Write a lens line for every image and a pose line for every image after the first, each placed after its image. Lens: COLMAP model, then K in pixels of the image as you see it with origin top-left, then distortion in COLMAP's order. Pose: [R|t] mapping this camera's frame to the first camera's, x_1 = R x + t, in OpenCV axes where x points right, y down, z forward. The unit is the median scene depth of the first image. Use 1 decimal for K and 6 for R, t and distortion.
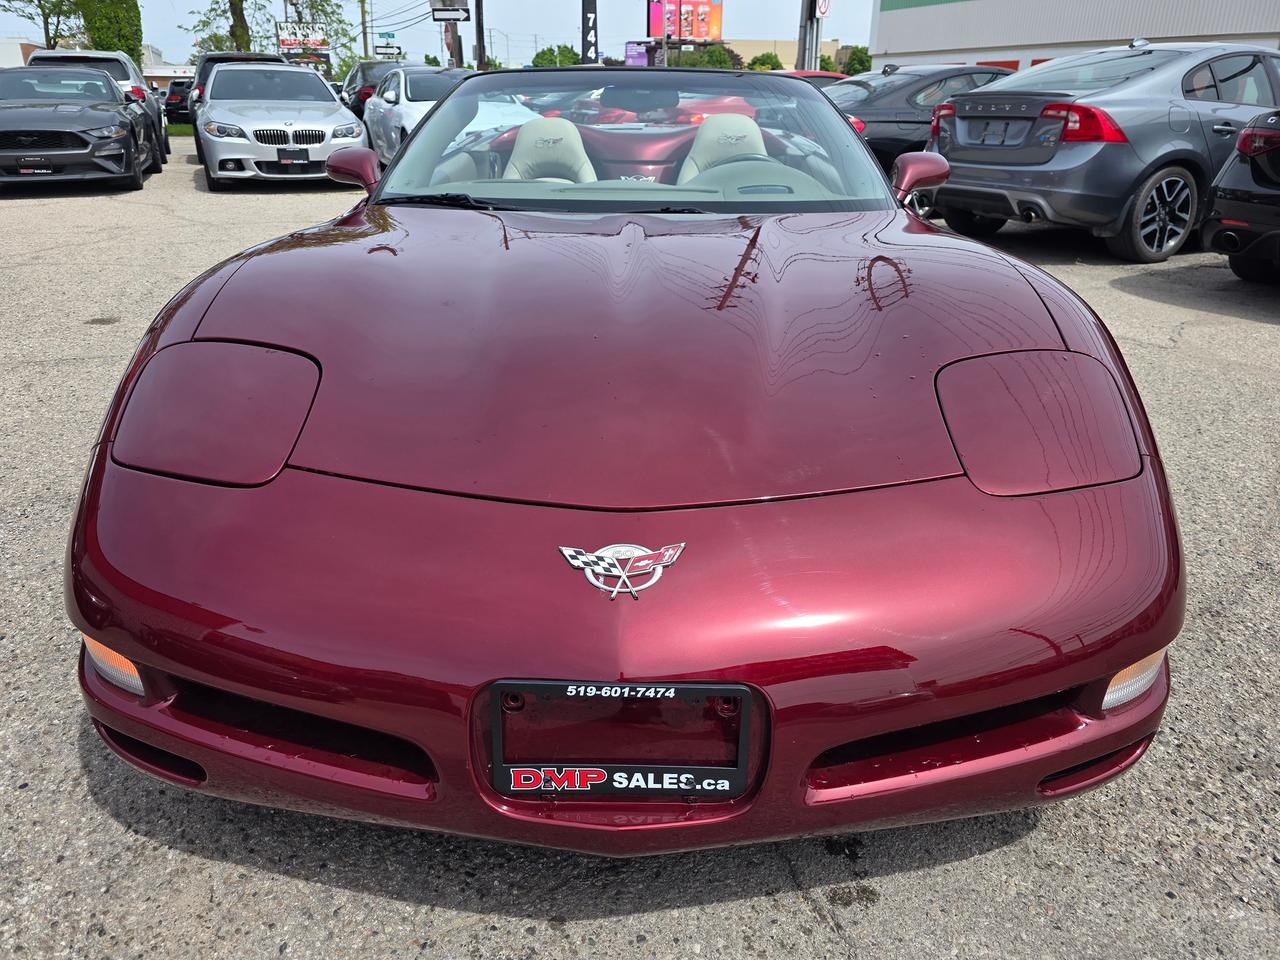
lens RADIAL K [[868.8, 0, 632.5], [0, 868.8, 455.1], [0, 0, 1]] dist [0.052622, -0.053364]
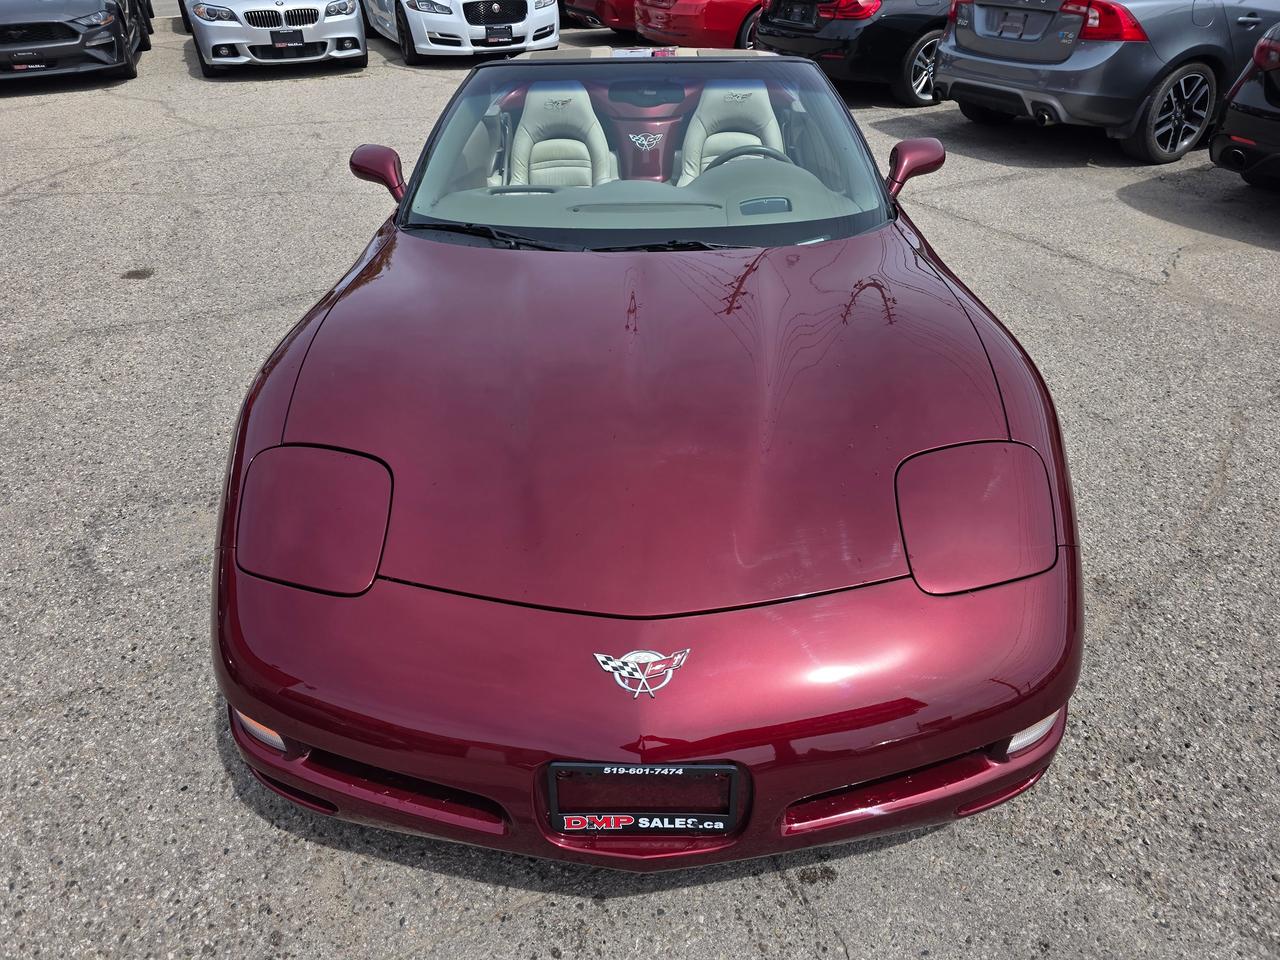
lens RADIAL K [[868.8, 0, 631.0], [0, 868.8, 458.0], [0, 0, 1]] dist [0.052622, -0.053364]
pose [[0.999698, -0.017531, -0.017194, -0.000214], [0.020237, 0.984798, 0.172521, -0.181604], [0.013908, -0.172817, 0.984856, -0.108161]]
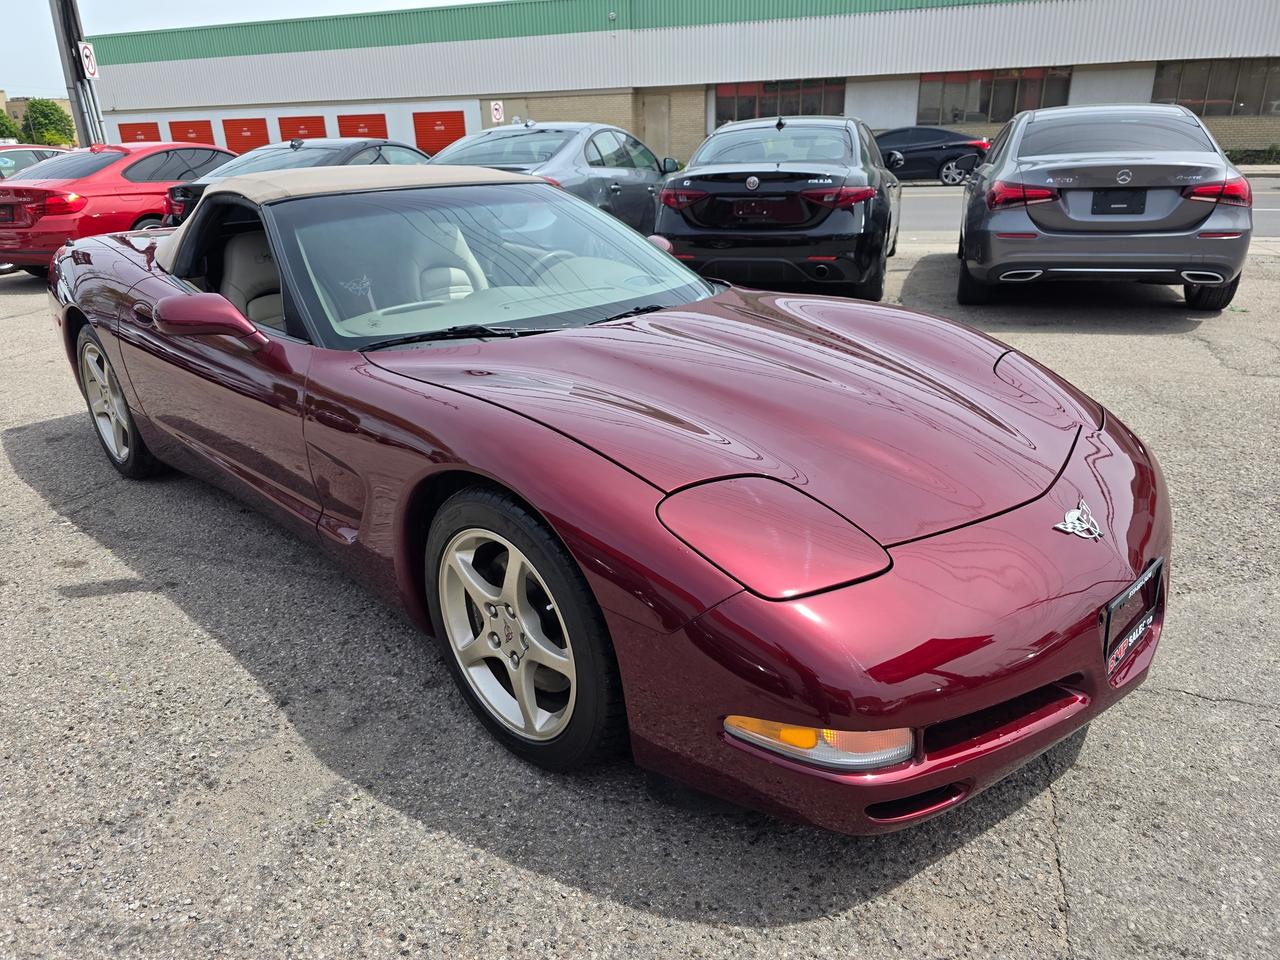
lens RADIAL K [[868.8, 0, 629.5], [0, 868.8, 457.6], [0, 0, 1]] dist [0.052622, -0.053364]
pose [[0.700274, -0.267802, 0.661739, -0.719688], [0.298666, 0.951849, 0.069149, -0.153759], [-0.648395, 0.149216, 0.746538, 0.132292]]
